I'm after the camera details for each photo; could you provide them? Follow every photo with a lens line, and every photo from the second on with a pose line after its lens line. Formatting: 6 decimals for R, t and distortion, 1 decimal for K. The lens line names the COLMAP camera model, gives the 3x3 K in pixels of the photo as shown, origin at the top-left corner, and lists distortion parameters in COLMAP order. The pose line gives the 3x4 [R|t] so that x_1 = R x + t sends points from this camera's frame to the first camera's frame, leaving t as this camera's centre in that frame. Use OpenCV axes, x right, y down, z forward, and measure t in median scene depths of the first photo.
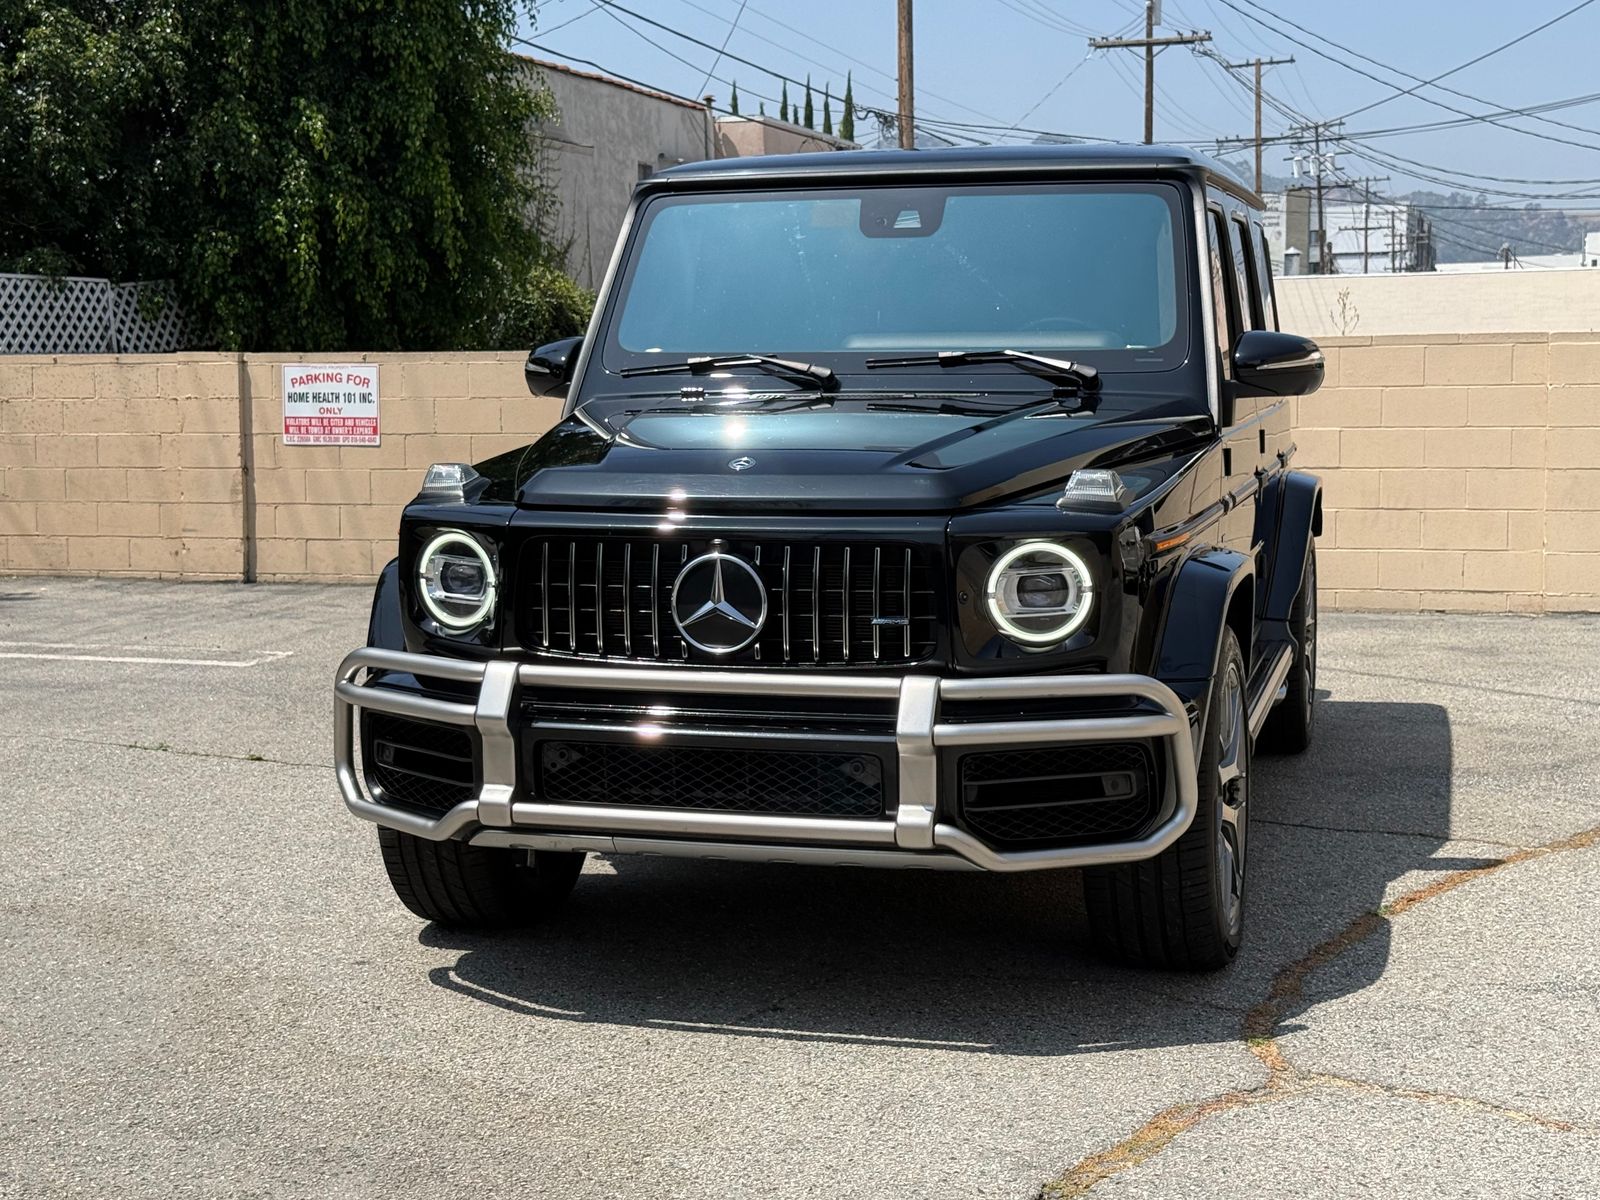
lens RADIAL K [[2370.5, 0, 800.0], [0, 2370.5, 600.0], [0, 0, 1]] dist [0.167479, -0.198056]
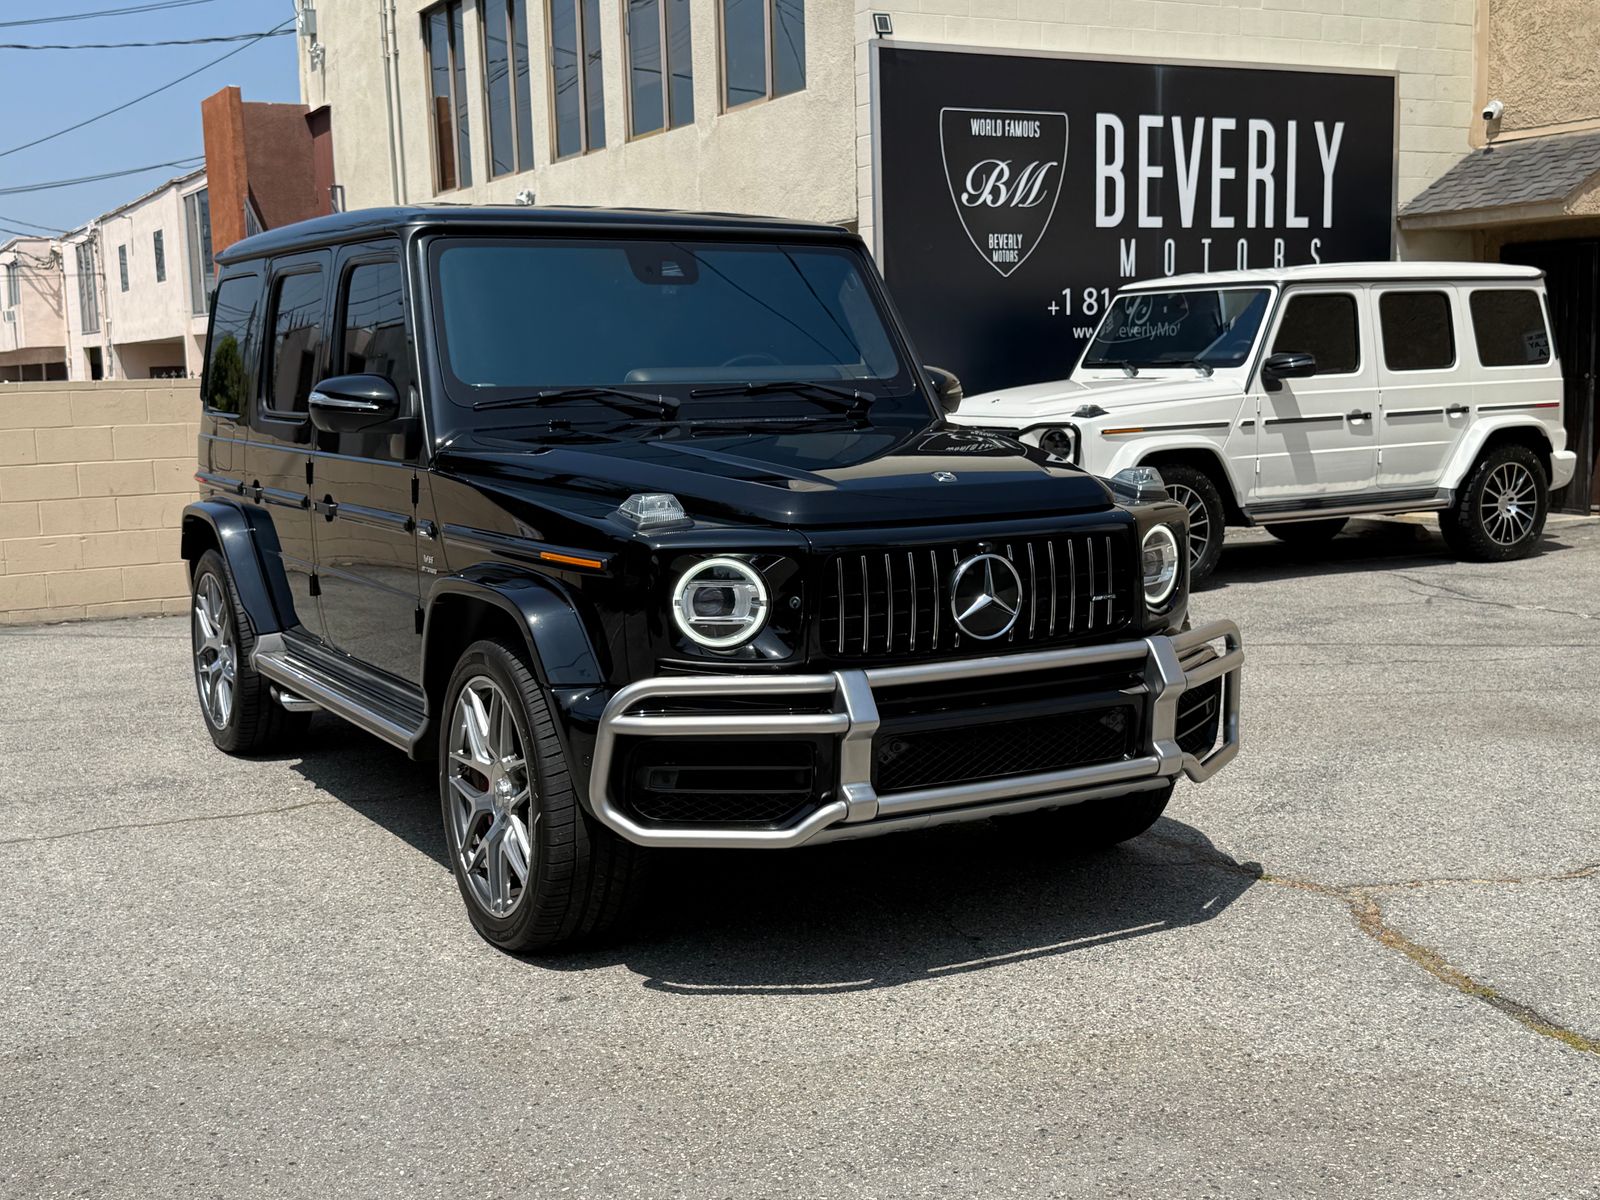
lens RADIAL K [[1840.9, 0, 795.7], [0, 1840.9, 602.9], [0, 0, 1]] dist [0.215429, -0.521181]
pose [[0.704686, -0.095480, 0.703066, -0.312007], [0.089273, 0.994961, 0.045642, -0.019167], [-0.703881, 0.030602, 0.709658, 0.180839]]
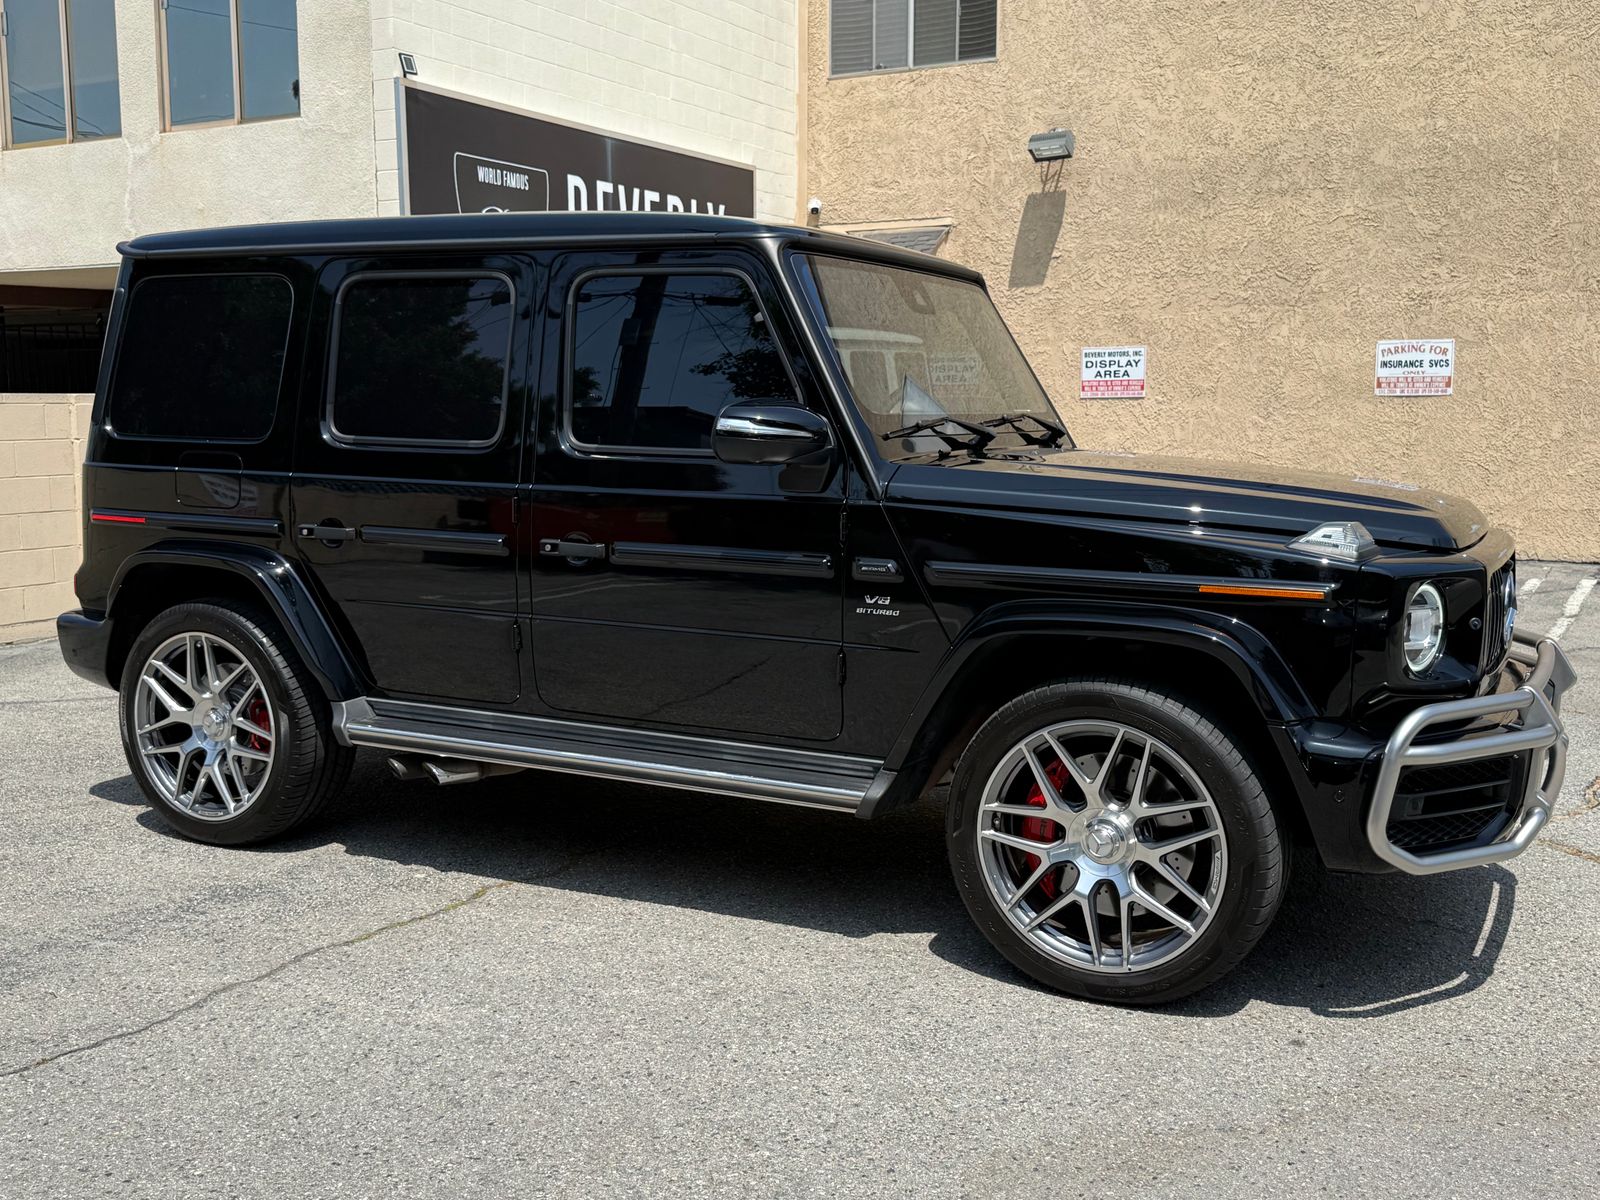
lens RADIAL K [[1592.0, 0, 800.0], [0, 1592.0, 600.0], [0, 0, 1]] dist [0.201979, -0.461564]
pose [[0.206461, -0.112340, 0.971984, -0.409184], [0.098295, 0.990743, 0.093630, -0.052387], [-0.973505, 0.076210, 0.215593, 0.501781]]
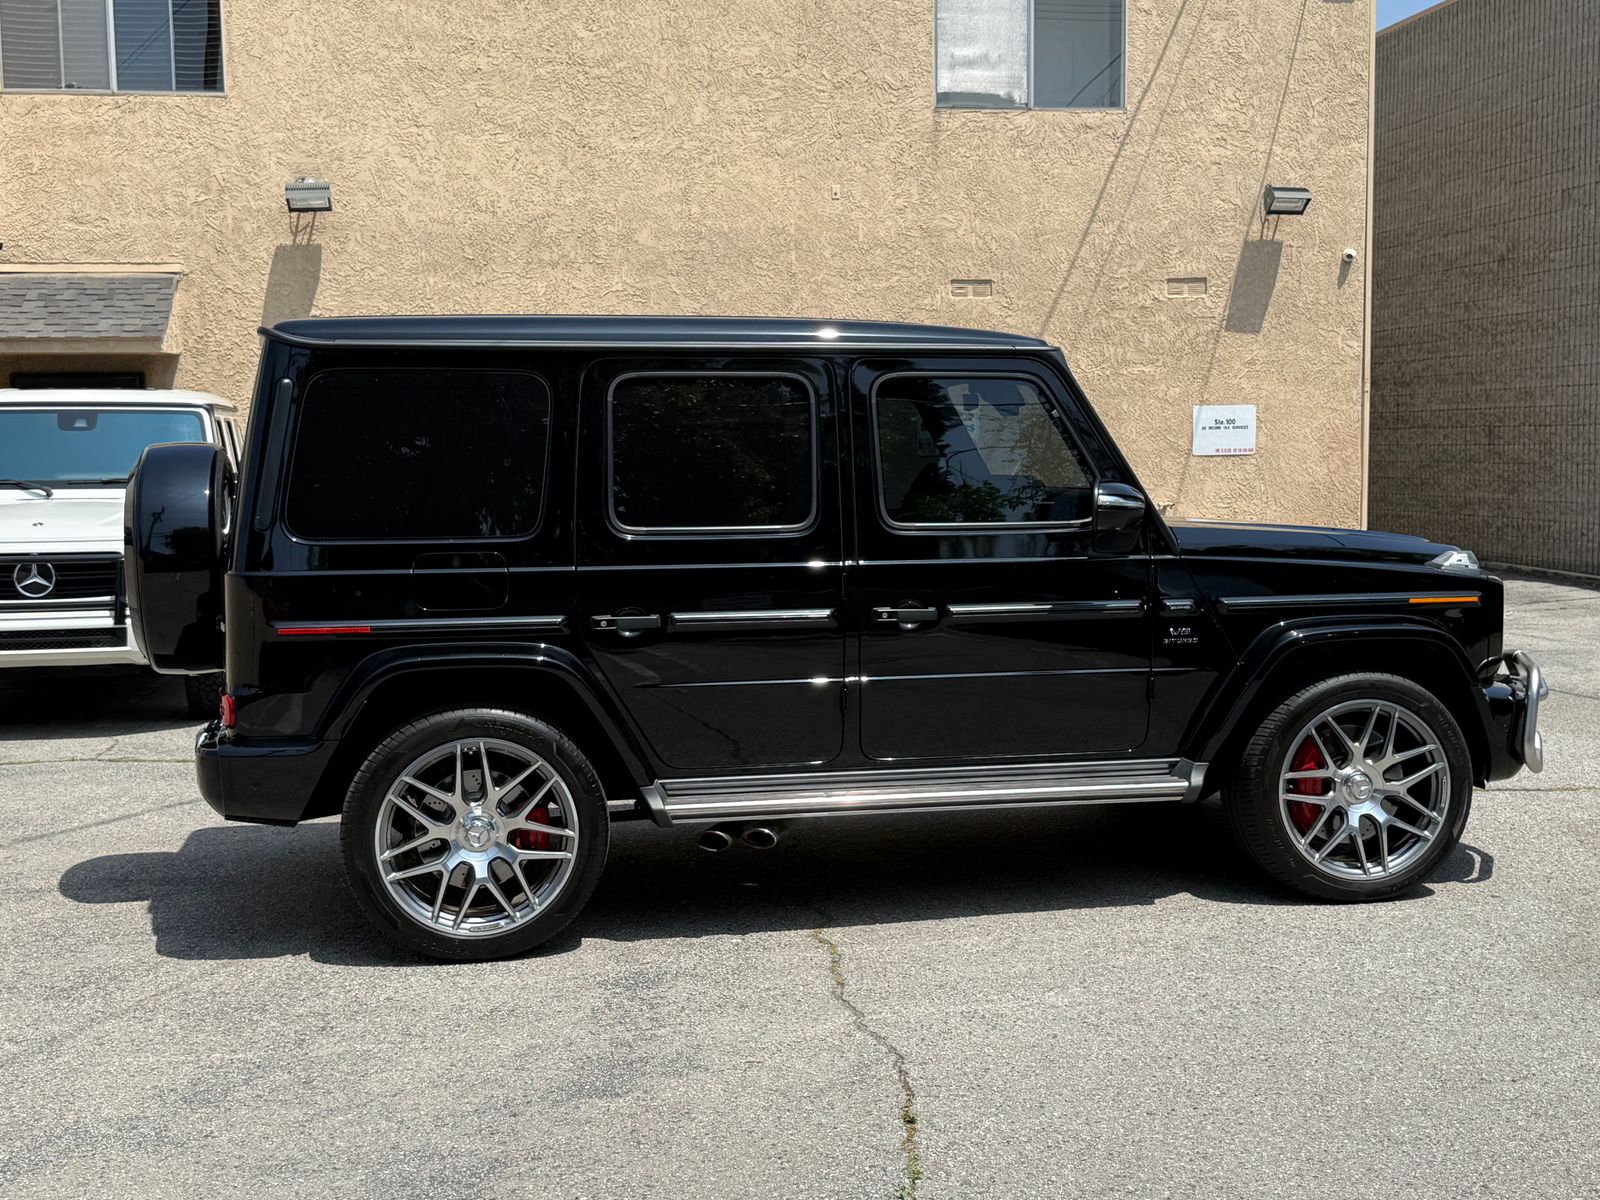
lens RADIAL K [[1860.2, 0, 803.7], [0, 1860.2, 600.8], [0, 0, 1]] dist [0.211343, -0.513370]
pose [[-0.454678, -0.055525, 0.888924, -0.488775], [0.114692, 0.986095, 0.120259, -0.103505], [-0.883241, 0.156632, -0.441987, 0.895809]]
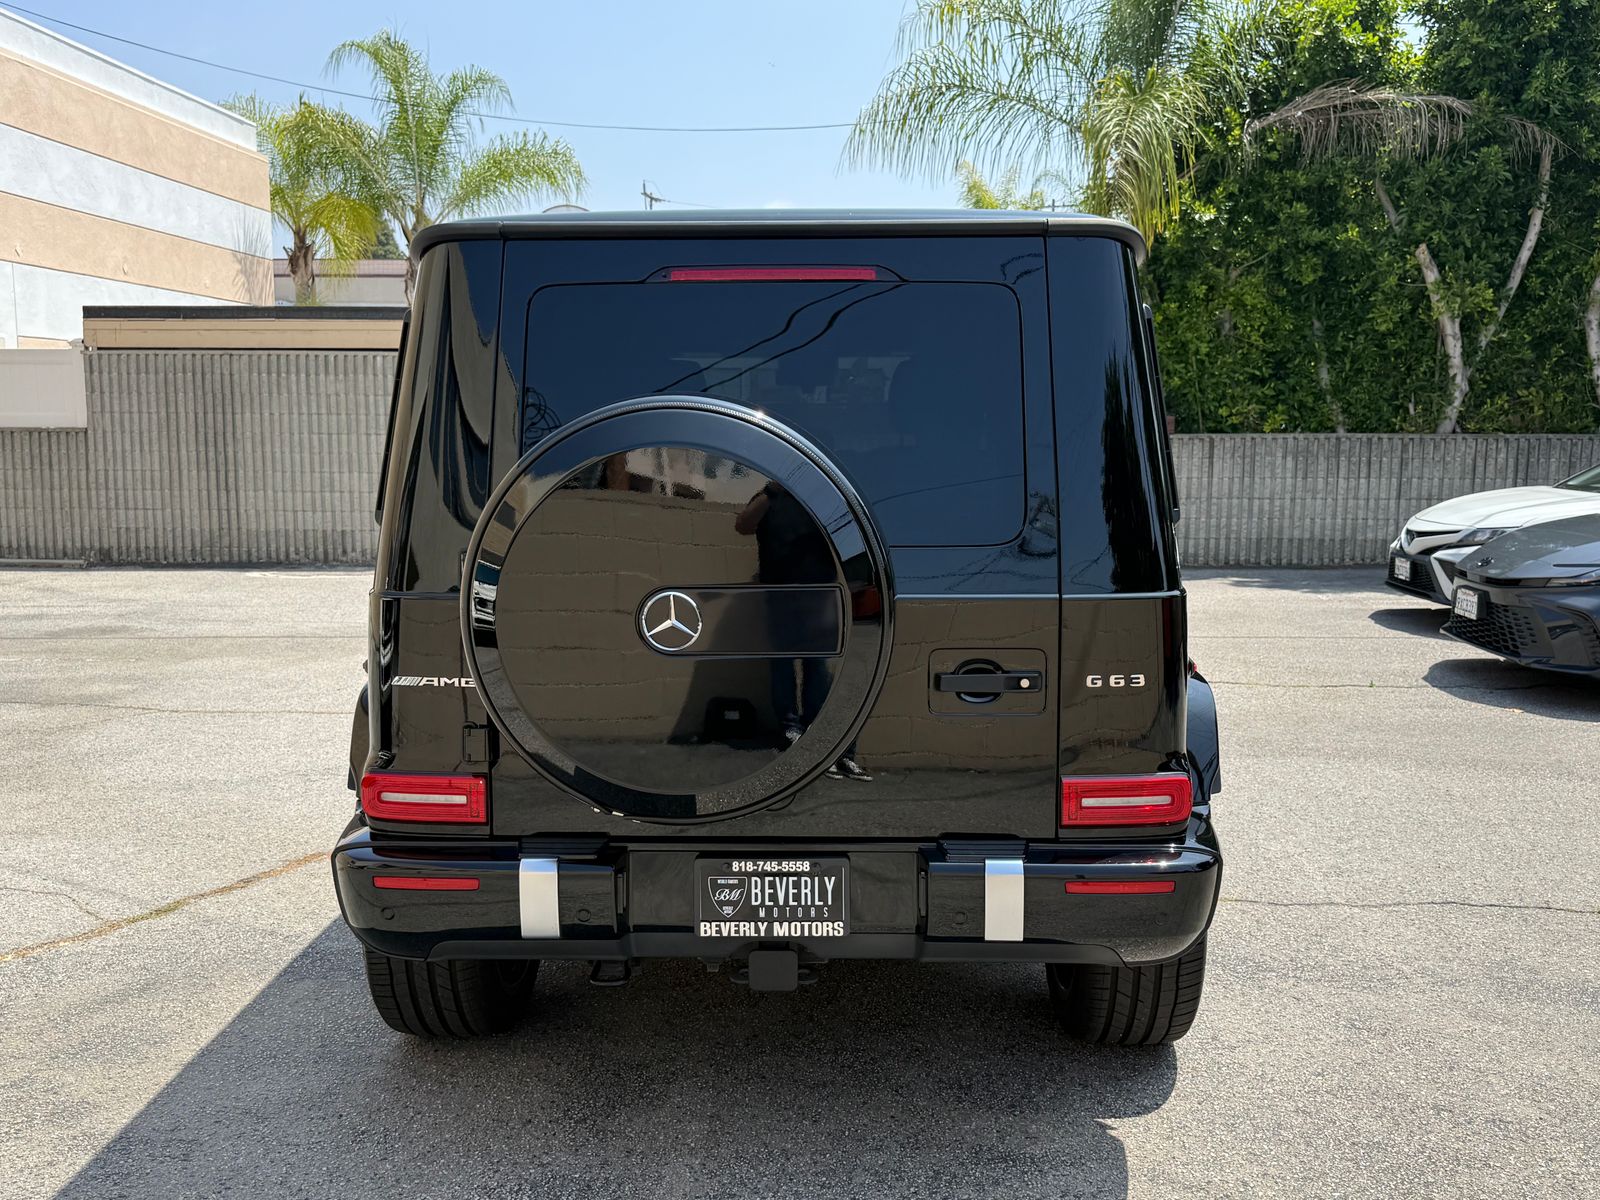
lens RADIAL K [[1424.3, 0, 799.2], [0, 1424.3, 591.7], [0, 0, 1]] dist [0.090920, -0.150319]
pose [[-0.972800, 0.038608, -0.228409, 0.139723], [-0.013675, 0.974722, 0.223003, -0.123765], [0.231245, 0.220060, -0.947681, 1.031274]]
